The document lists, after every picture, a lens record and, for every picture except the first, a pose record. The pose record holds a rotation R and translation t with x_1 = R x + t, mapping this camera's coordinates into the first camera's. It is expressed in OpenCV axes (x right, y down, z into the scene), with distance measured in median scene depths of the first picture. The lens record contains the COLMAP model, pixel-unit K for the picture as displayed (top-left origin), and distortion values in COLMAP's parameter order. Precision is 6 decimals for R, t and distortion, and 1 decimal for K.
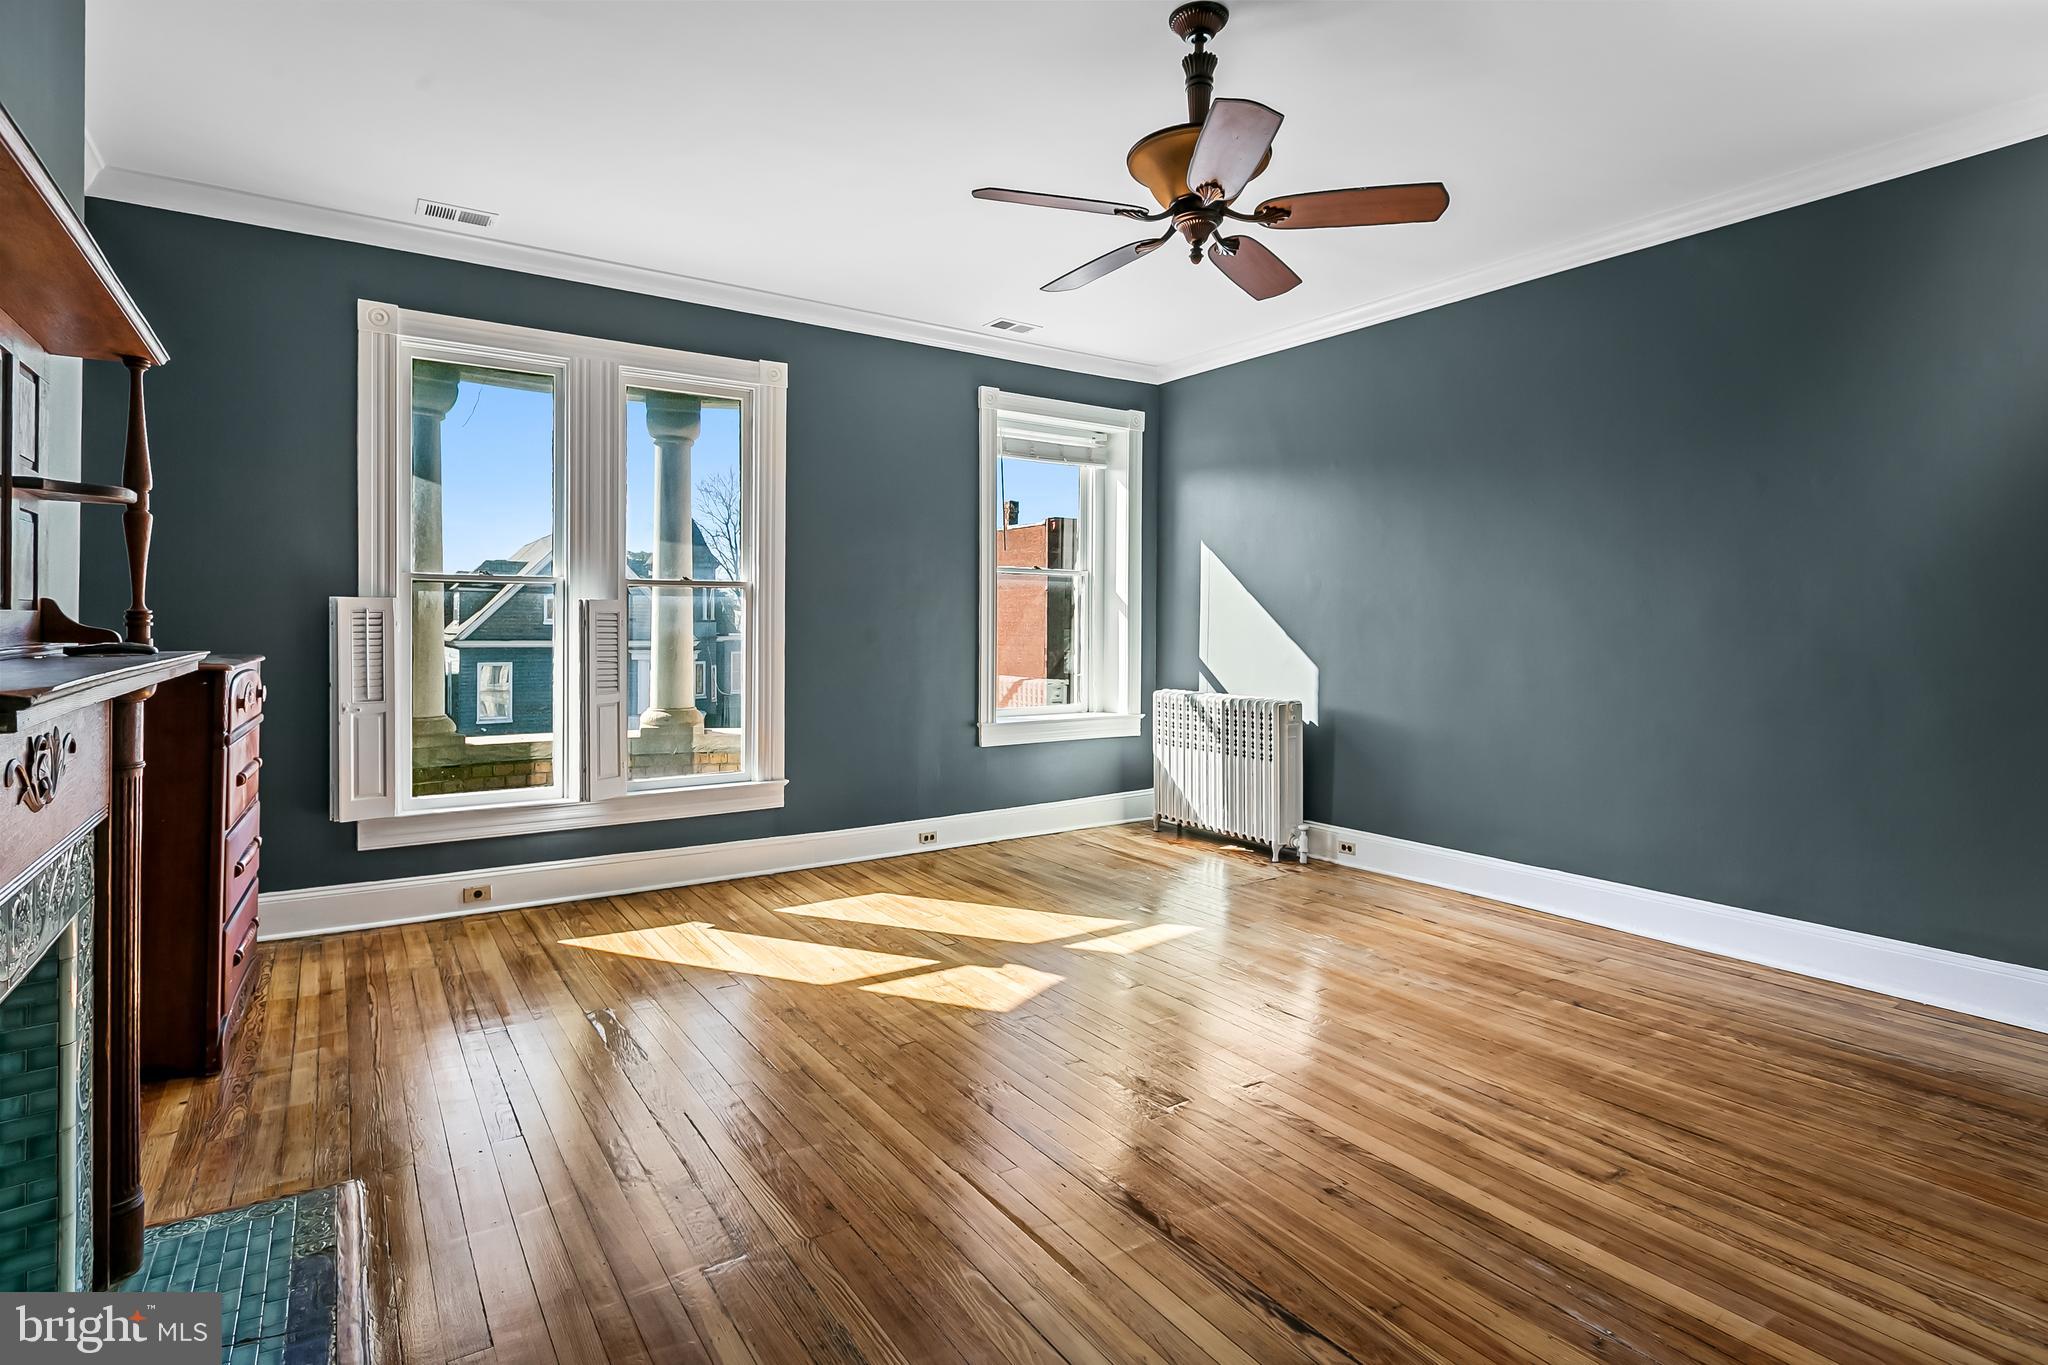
lens RADIAL K [[1028.4, 0, 1002.6], [0, 1028.4, 625.0], [0, 0, 1]] dist [-0.001099, -0.000330]
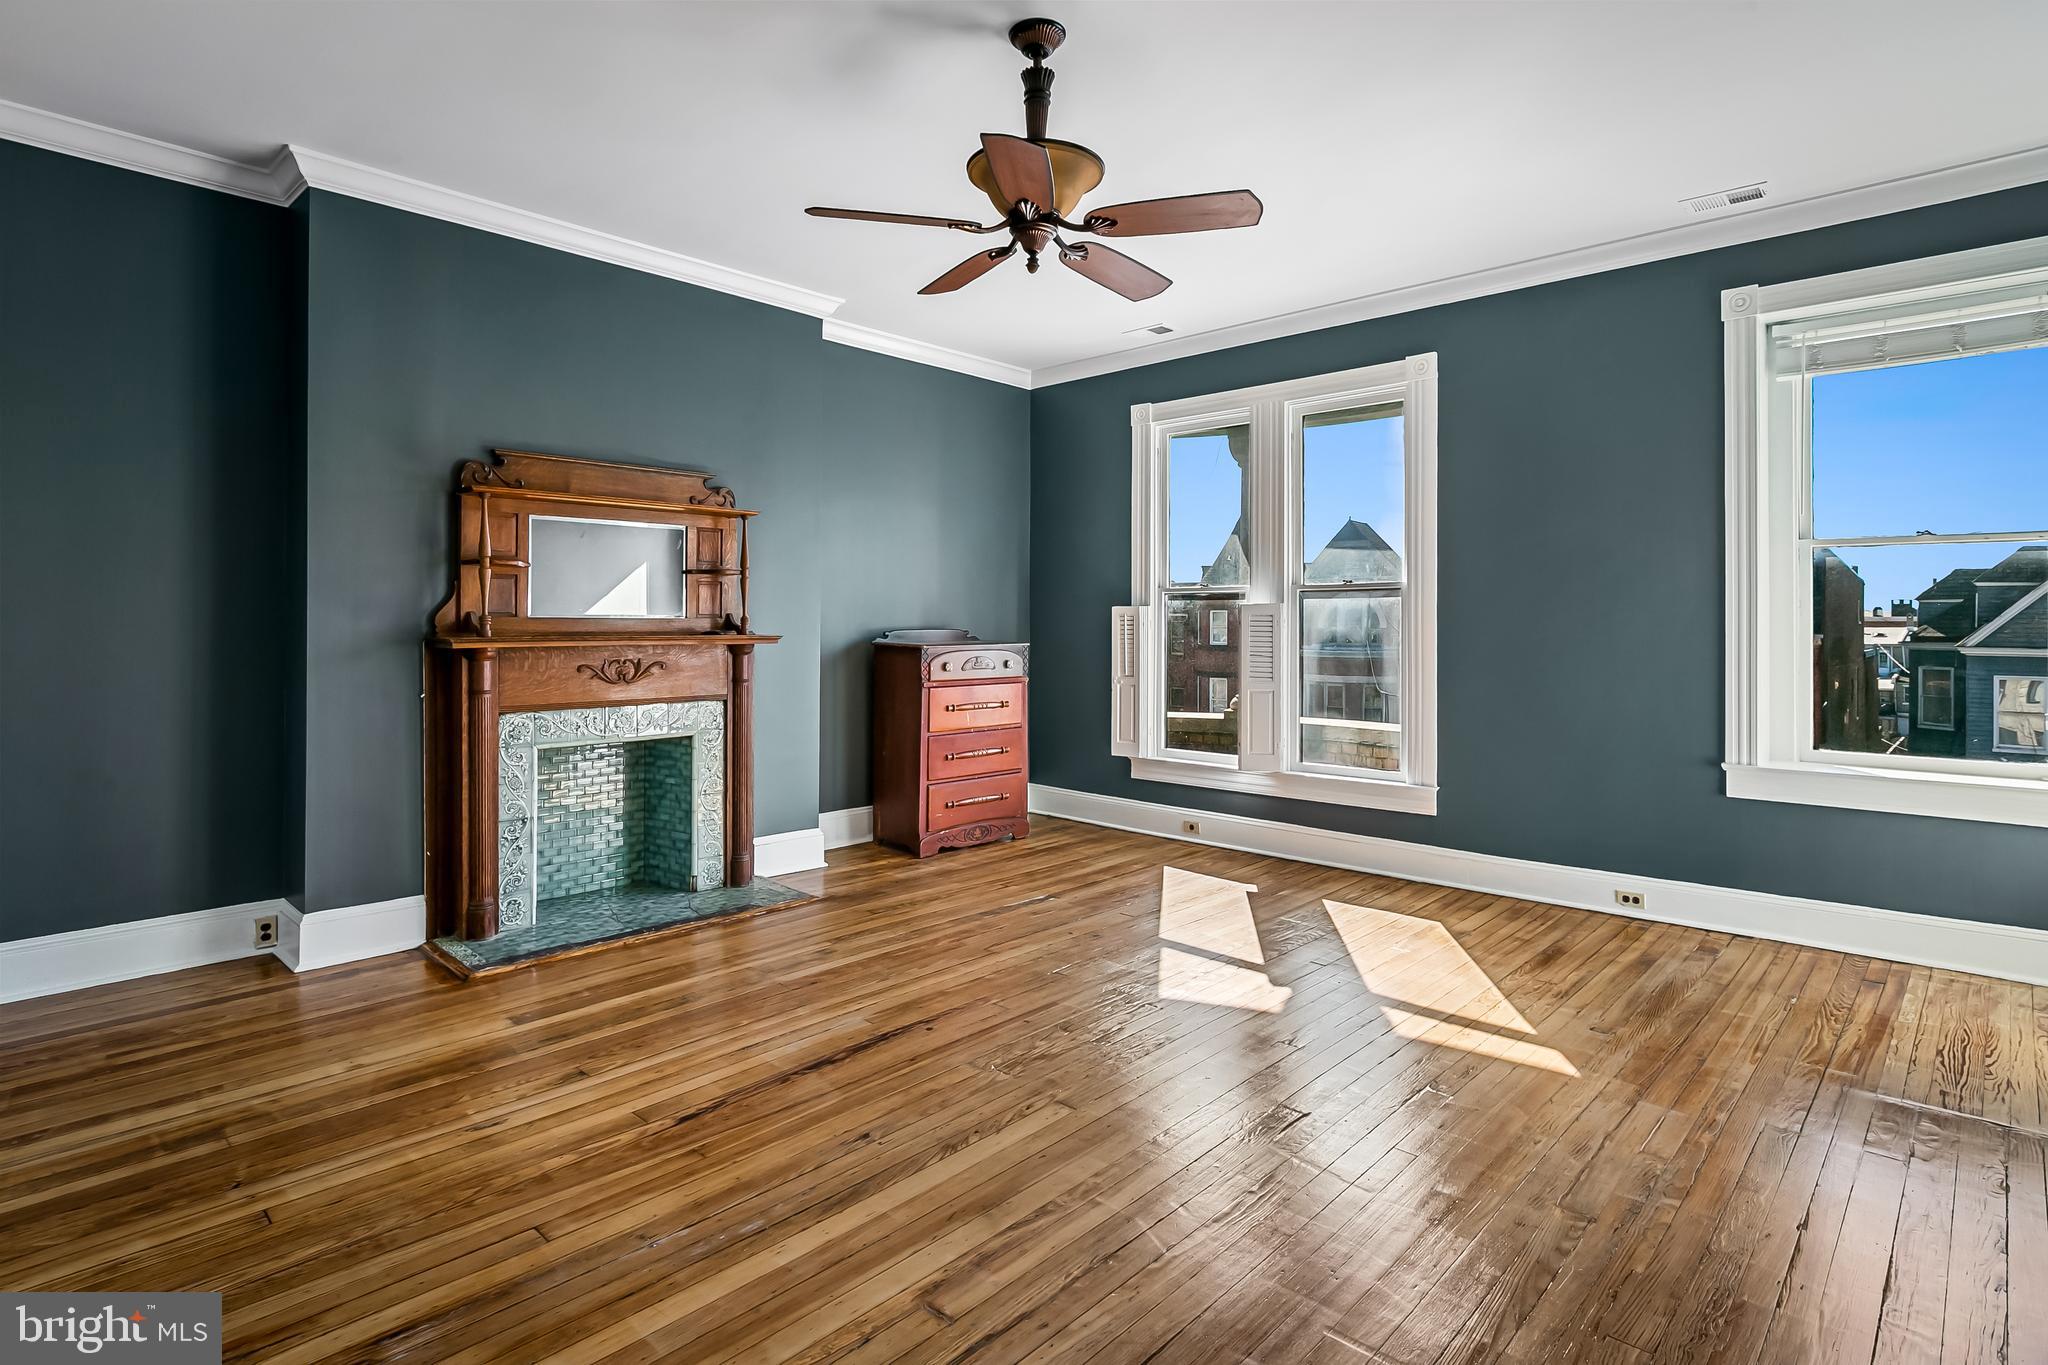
lens RADIAL K [[1028.4, 0, 1002.6], [0, 1028.4, 625.0], [0, 0, 1]] dist [-0.001099, -0.000330]
pose [[0.219996, -0.002684, -0.975497, 1.190477], [-0.000034, 0.999996, -0.002760, 0.003846], [0.975501, 0.000640, 0.219995, 0.749177]]
